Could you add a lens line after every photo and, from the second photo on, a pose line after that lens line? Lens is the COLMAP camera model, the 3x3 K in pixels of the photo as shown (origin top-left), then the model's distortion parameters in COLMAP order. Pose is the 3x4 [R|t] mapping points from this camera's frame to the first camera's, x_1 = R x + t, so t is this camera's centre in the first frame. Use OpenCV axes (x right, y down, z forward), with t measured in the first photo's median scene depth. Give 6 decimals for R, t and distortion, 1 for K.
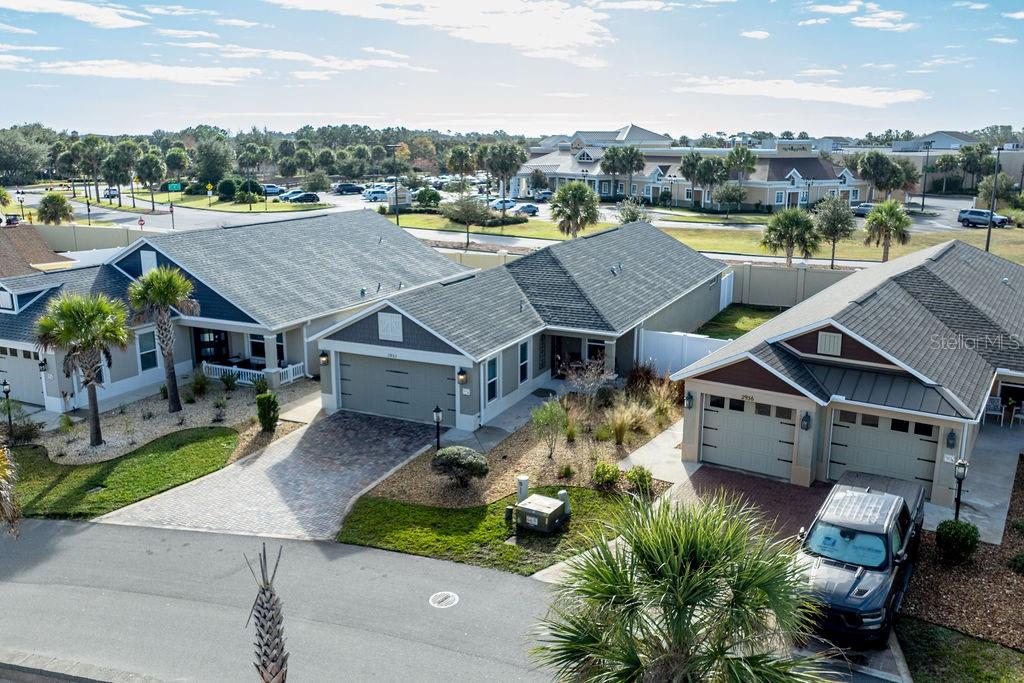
lens RADIAL K [[860.3, 0, 517.8], [0, 860.3, 339.9], [0, 0, 1]] dist [-0.009479, -0.014361]
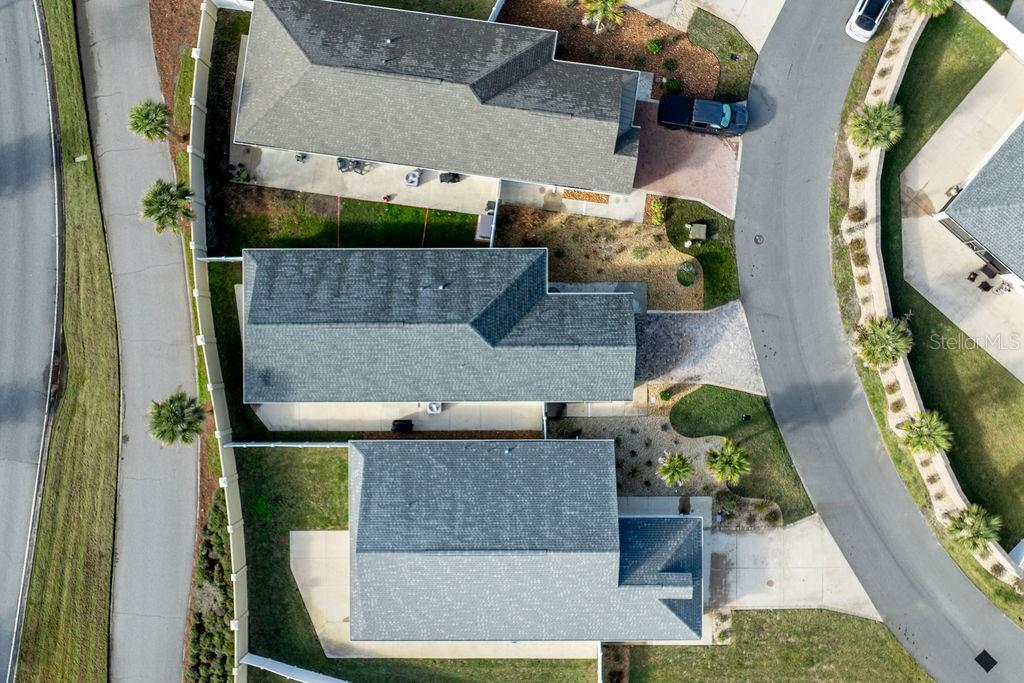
lens RADIAL K [[860.3, 0, 517.8], [0, 860.3, 339.9], [0, 0, 1]] dist [-0.009479, -0.014361]
pose [[-0.424522, -0.905303, 0.014421, -0.052537], [0.207266, -0.081664, 0.974870, -1.737549], [-0.881375, 0.416843, 0.222307, 0.731265]]
